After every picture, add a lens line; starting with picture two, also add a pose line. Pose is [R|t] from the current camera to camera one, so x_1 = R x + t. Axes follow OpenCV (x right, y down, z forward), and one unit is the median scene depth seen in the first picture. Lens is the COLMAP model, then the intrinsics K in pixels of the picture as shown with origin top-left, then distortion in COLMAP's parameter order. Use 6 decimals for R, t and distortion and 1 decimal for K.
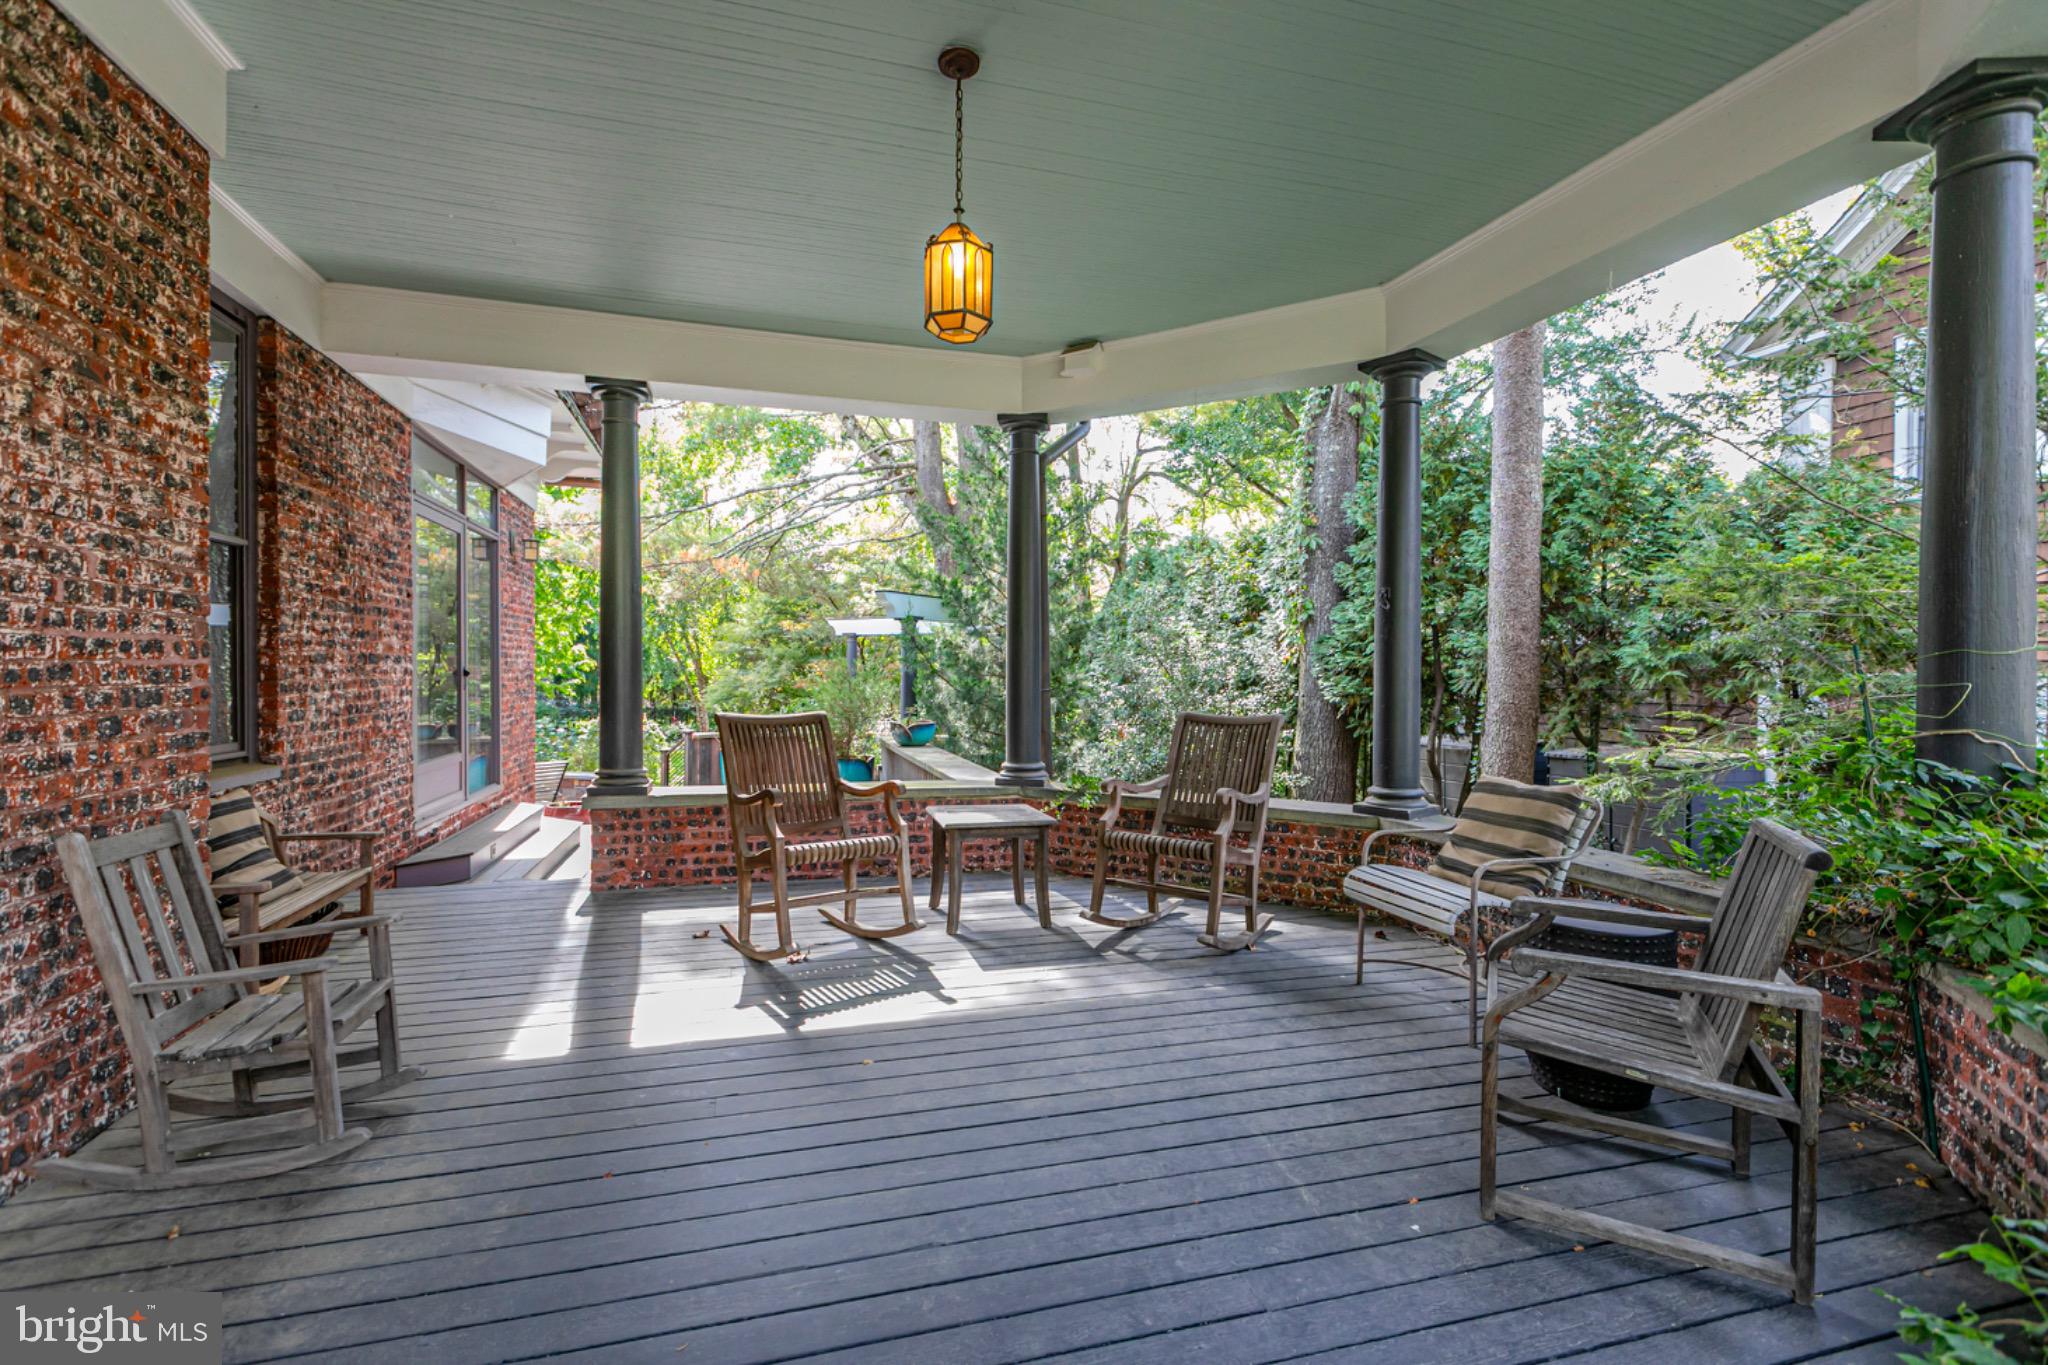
lens RADIAL K [[905.7, 0, 1020.6], [0, 905.7, 682.4], [0, 0, 1]] dist [-0.001149, -0.000449]
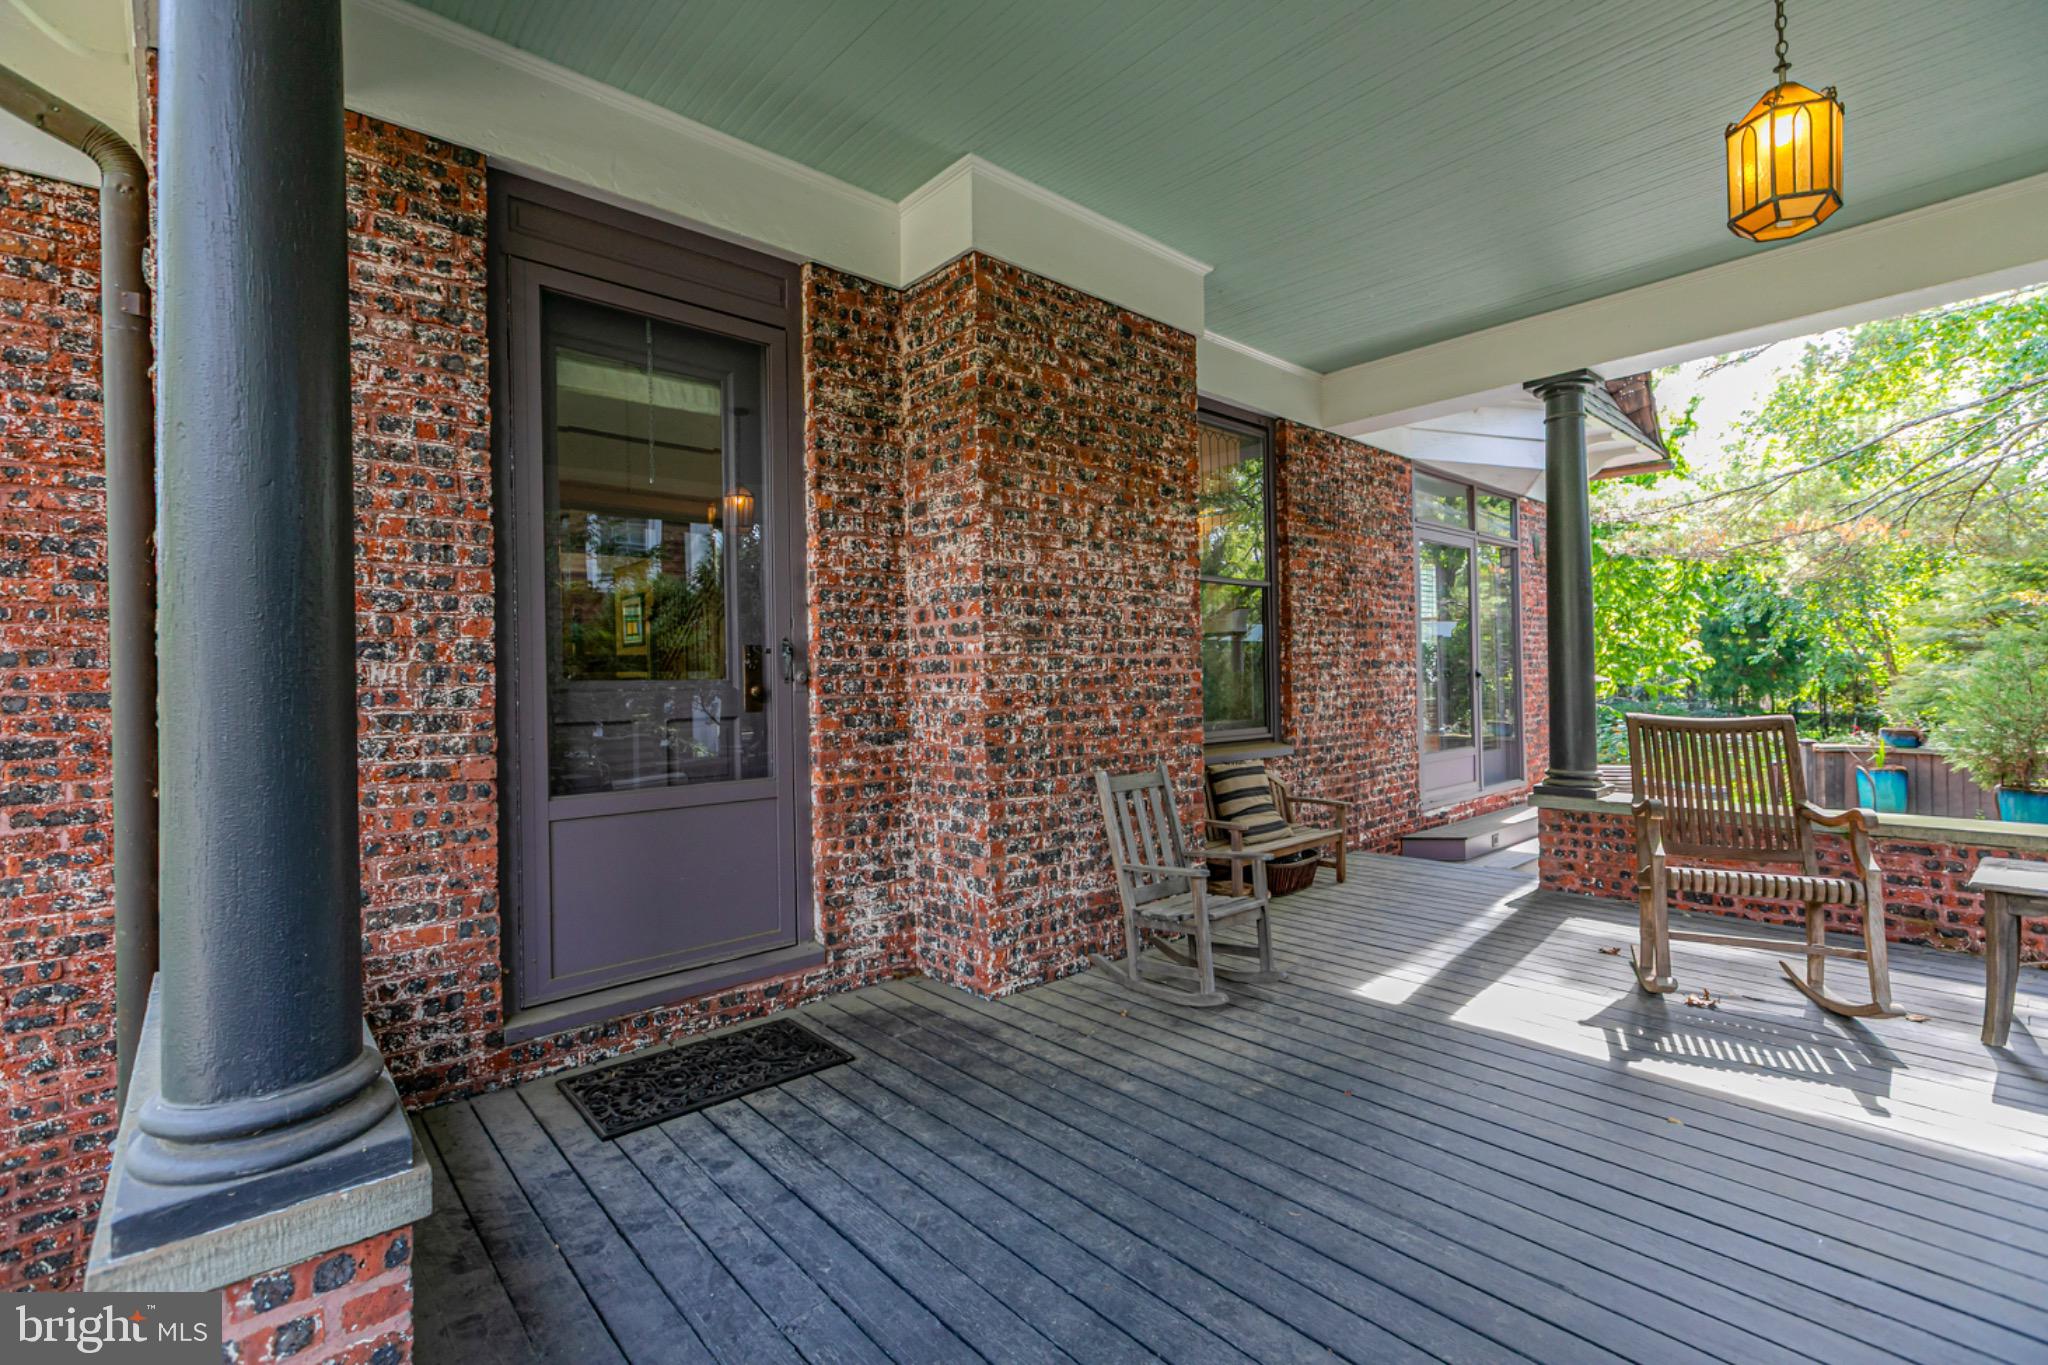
lens RADIAL K [[905.7, 0, 1017.6], [0, 905.7, 683.7], [0, 0, 1]] dist [-0.001149, -0.000449]
pose [[0.428367, -0.008526, -0.903565, 0.230753], [0.008500, 0.999949, -0.005405, 0.003113], [0.903565, -0.005365, 0.428418, 0.049451]]
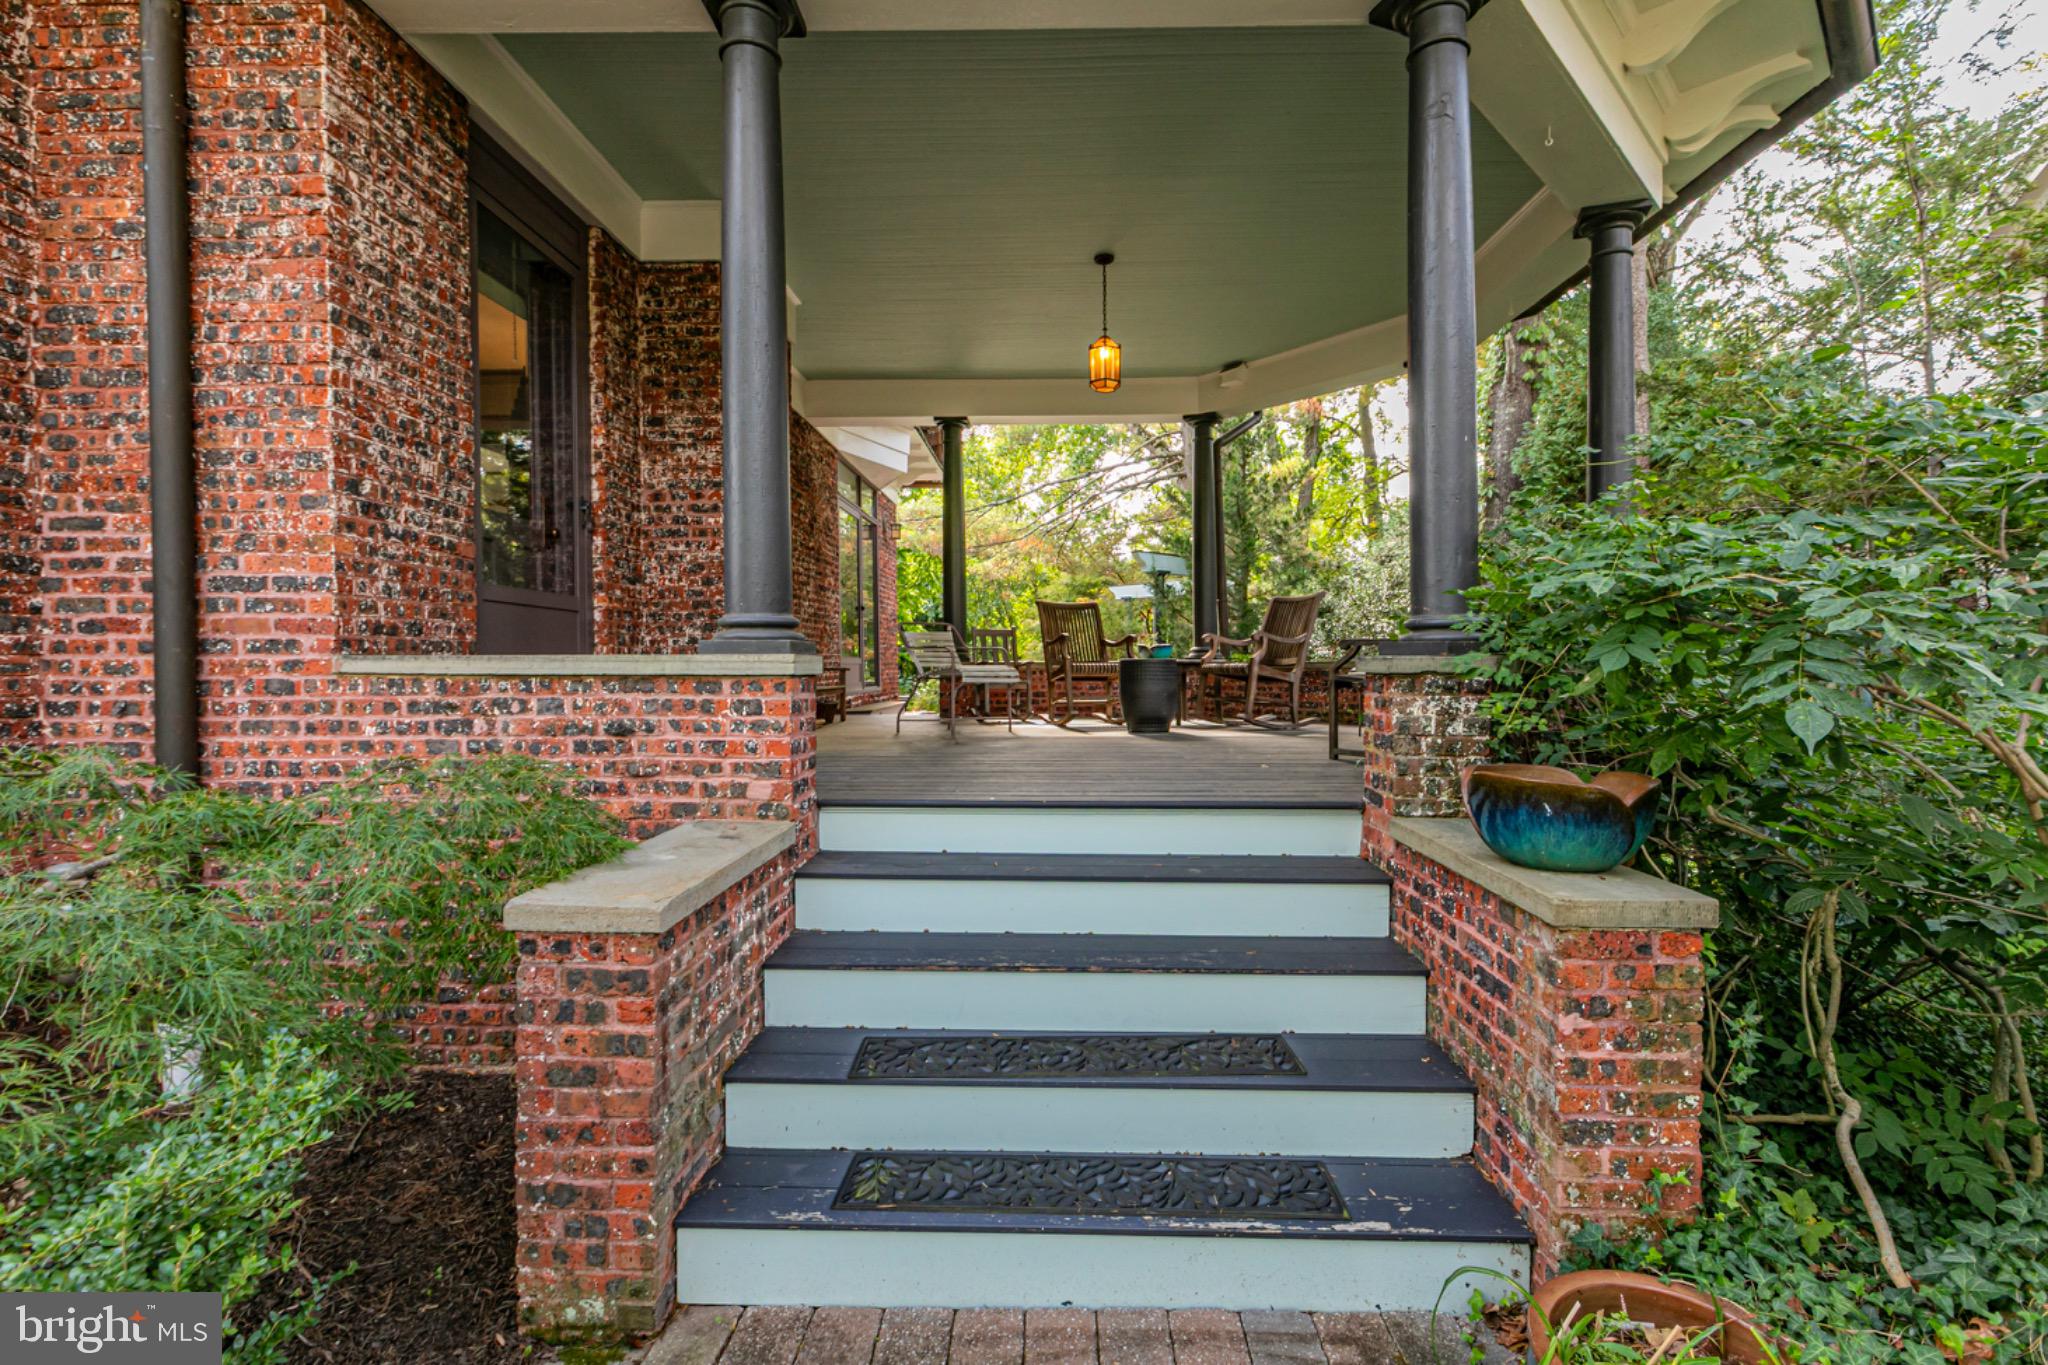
lens RADIAL K [[905.7, 0, 1033.5], [0, 905.7, 677.1], [0, 0, 1]] dist [-0.001149, -0.000449]
pose [[0.948557, -0.001380, -0.316604, 0.287084], [0.002391, 0.999993, 0.002805, 0.178116], [0.316598, -0.003417, 0.948554, -0.677431]]
